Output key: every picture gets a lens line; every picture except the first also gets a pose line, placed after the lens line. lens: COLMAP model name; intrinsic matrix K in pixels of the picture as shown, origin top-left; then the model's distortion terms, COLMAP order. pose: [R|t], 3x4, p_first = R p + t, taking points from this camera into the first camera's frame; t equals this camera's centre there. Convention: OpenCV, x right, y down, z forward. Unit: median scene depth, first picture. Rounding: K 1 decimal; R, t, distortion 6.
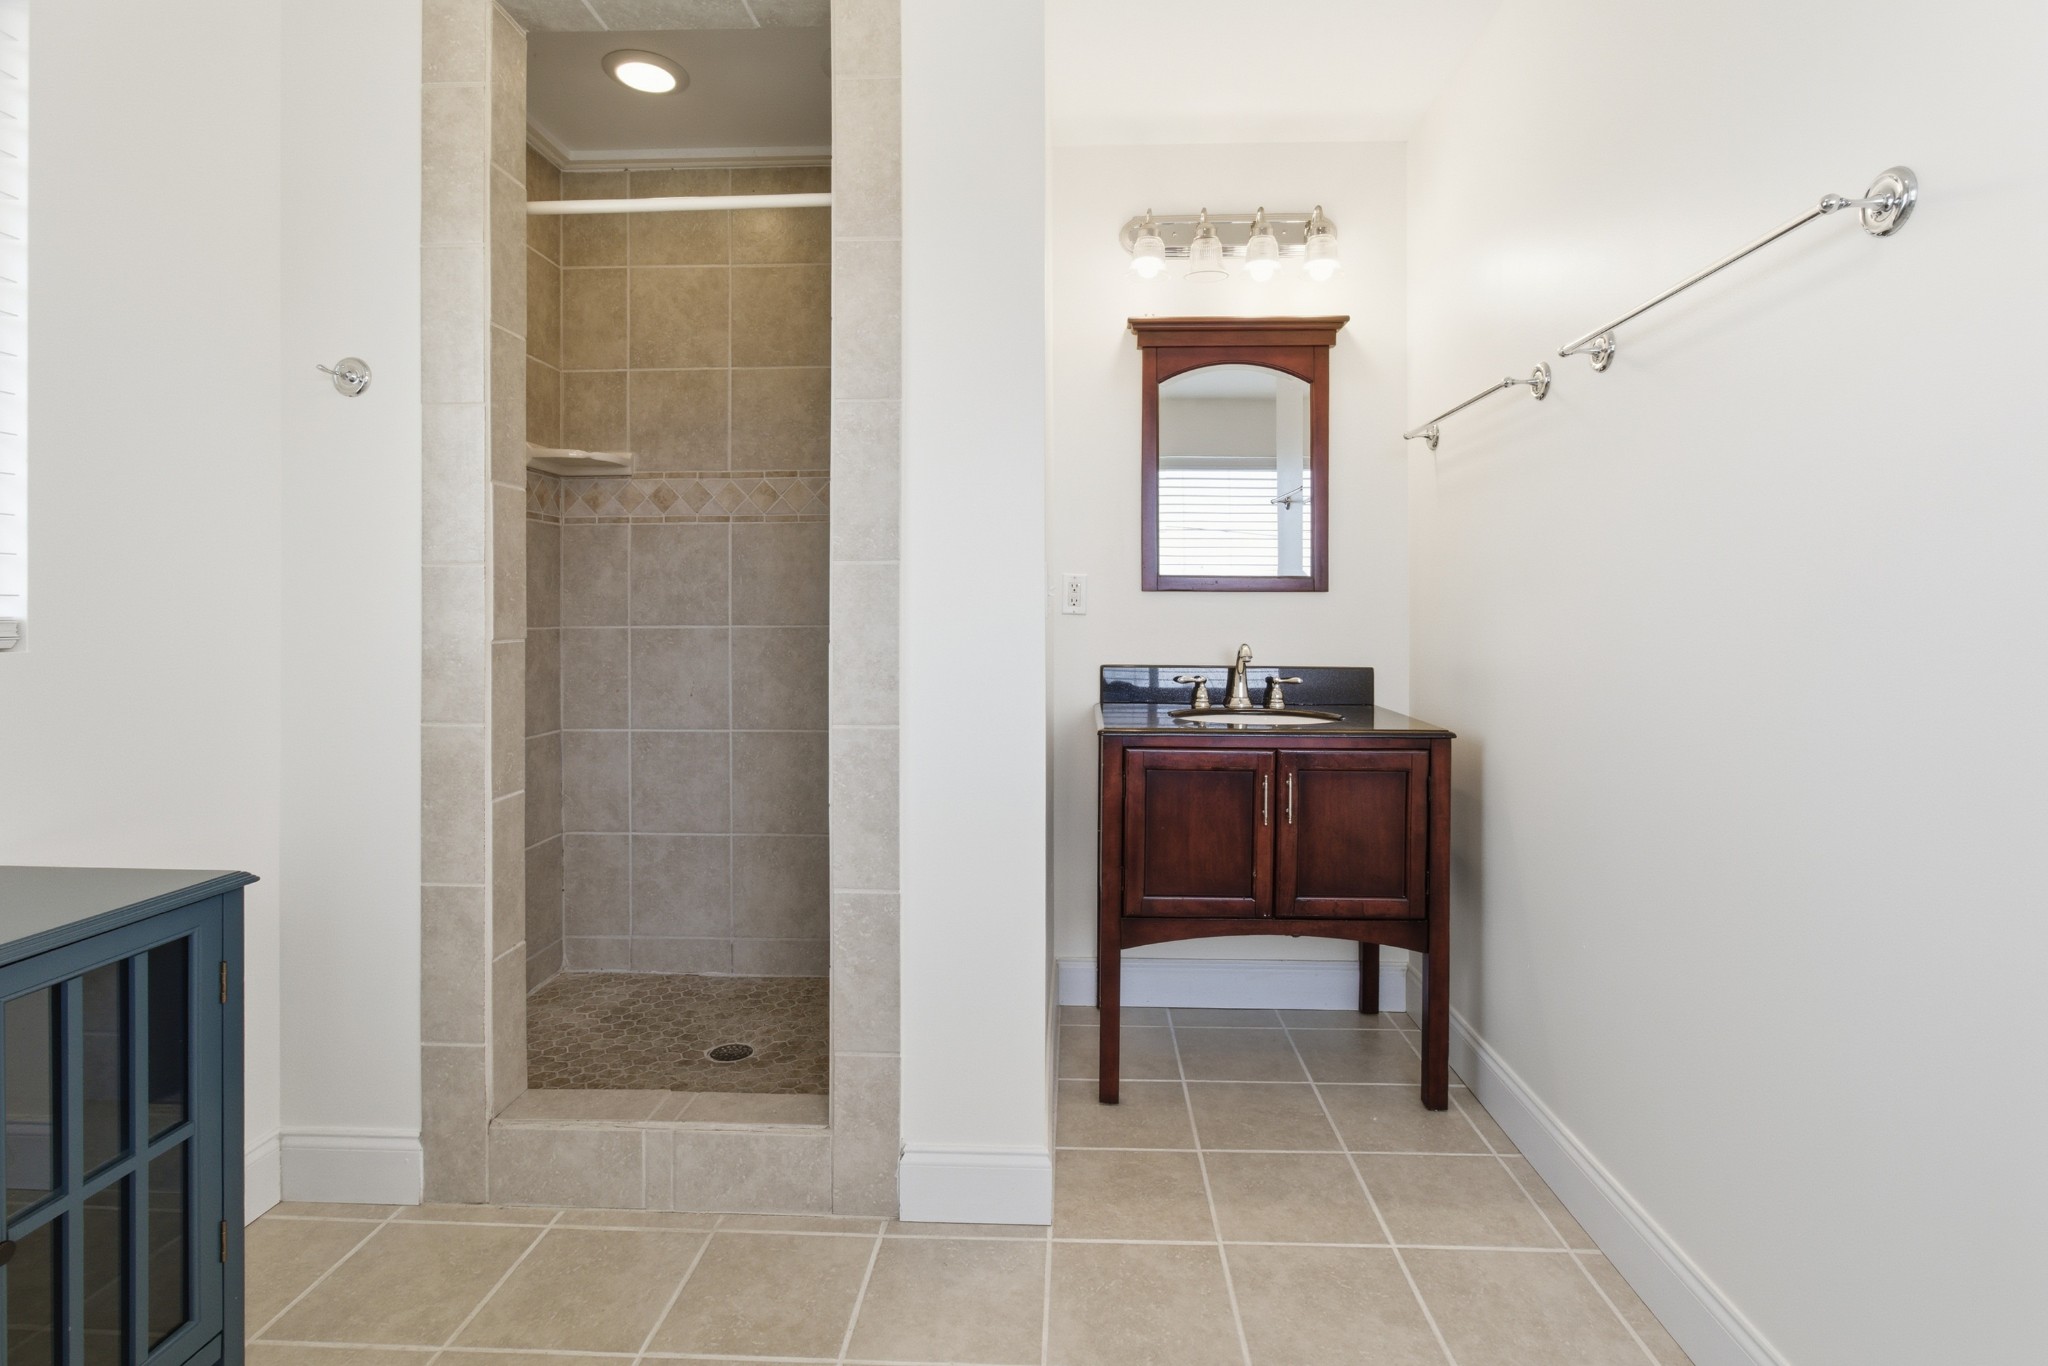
lens RADIAL K [[964.4, 0, 1021.1], [0, 964.4, 652.0], [0, 0, 1]] dist [-0.000733, -0.000050]
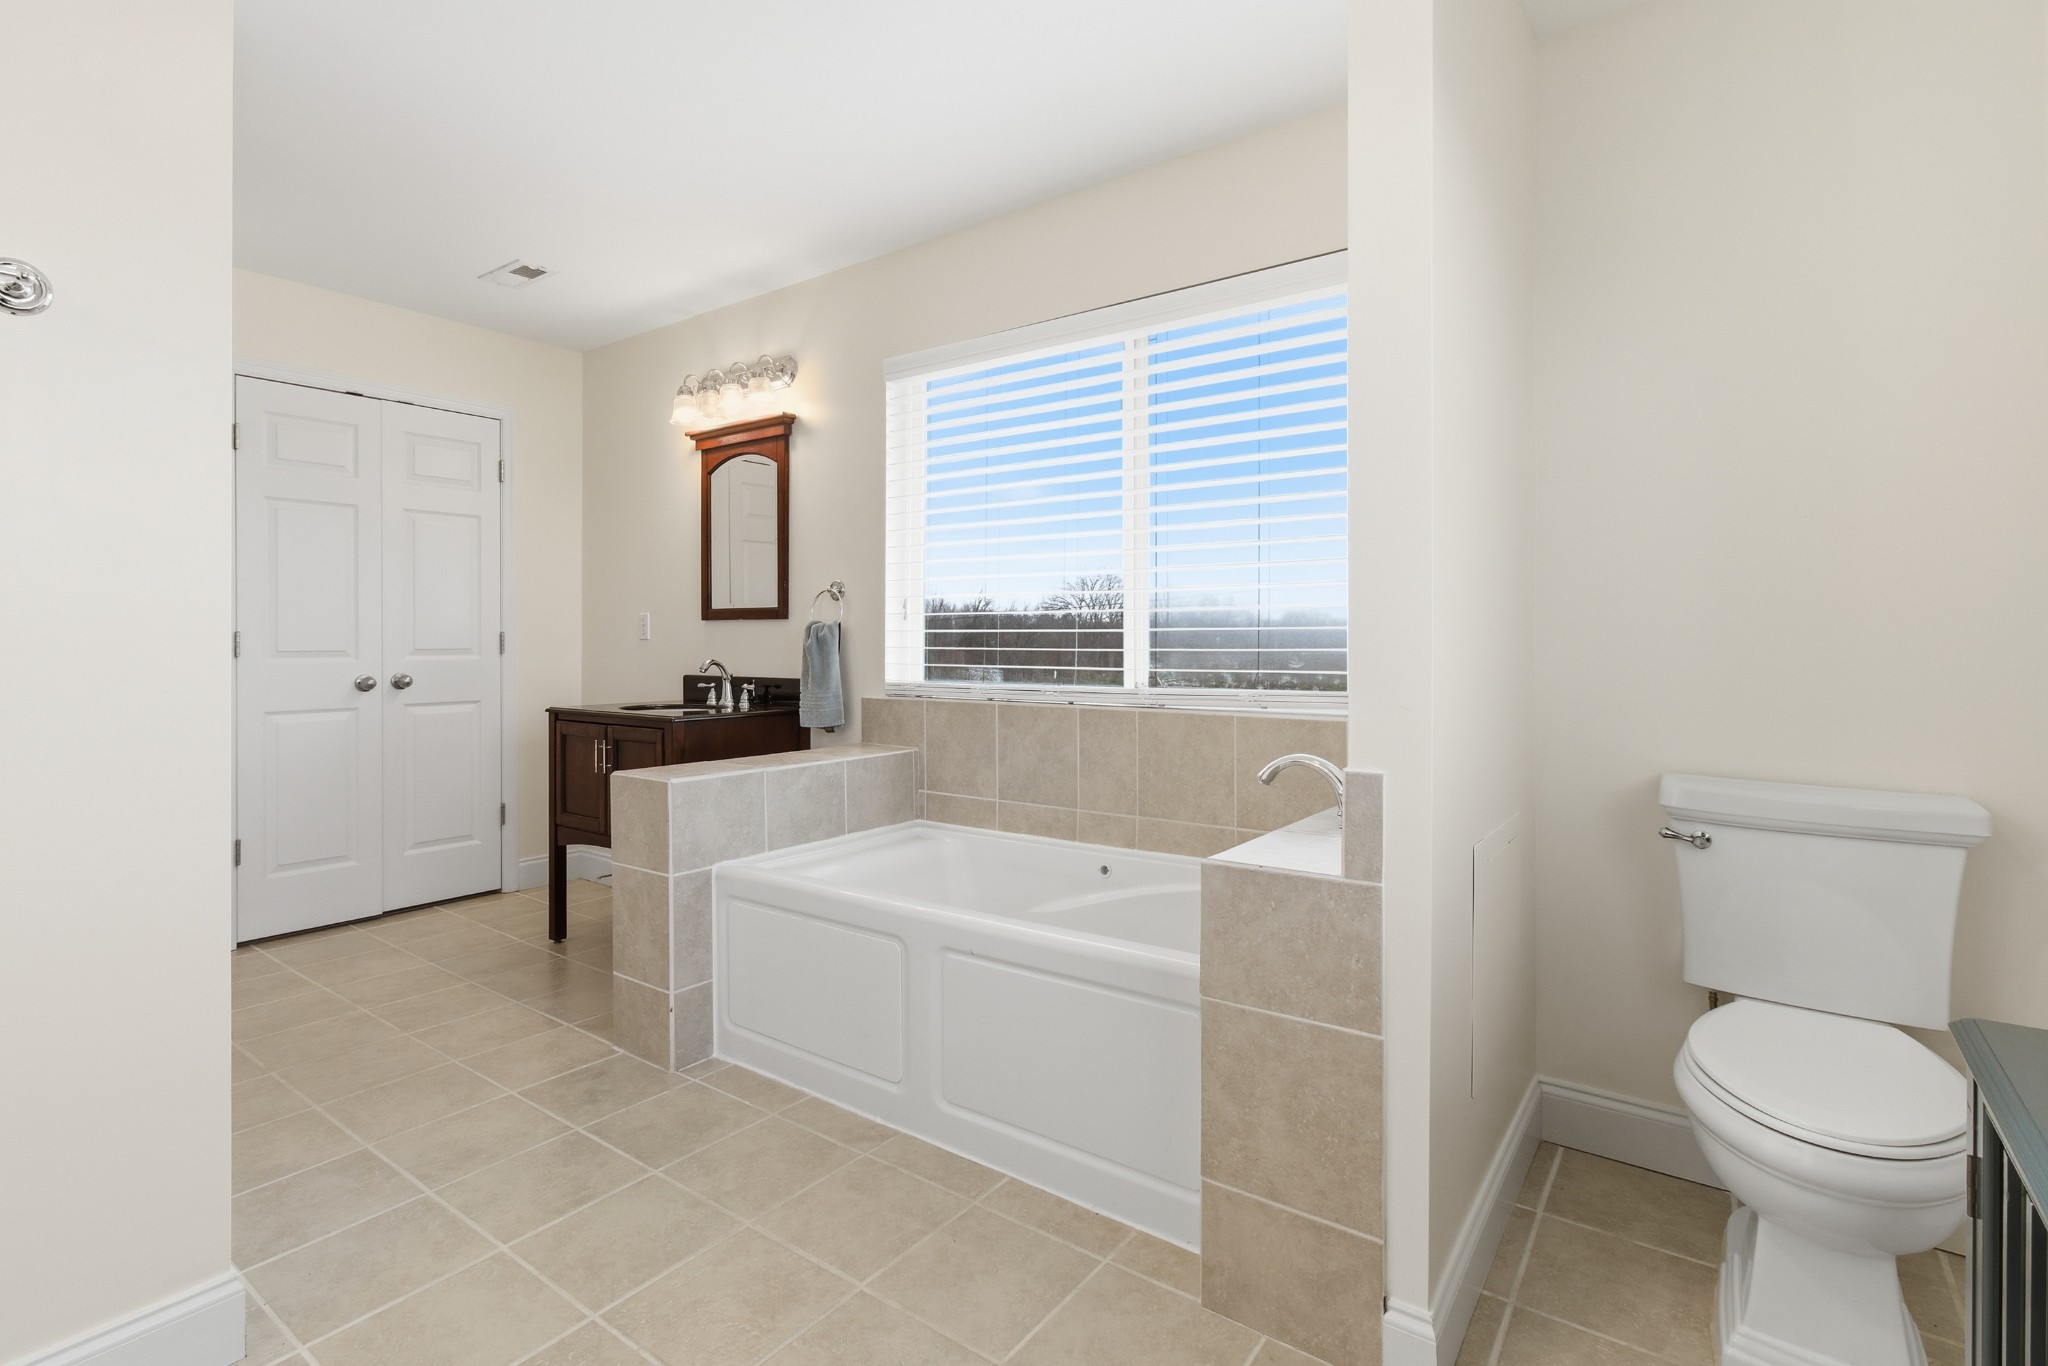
lens RADIAL K [[964.4, 0, 1021.1], [0, 964.4, 652.0], [0, 0, 1]] dist [-0.000733, -0.000050]
pose [[0.840796, 0.004835, -0.541330, 1.327028], [-0.016829, 0.999710, -0.017211, 0.001199], [0.541090, 0.023581, 0.840634, 0.053730]]
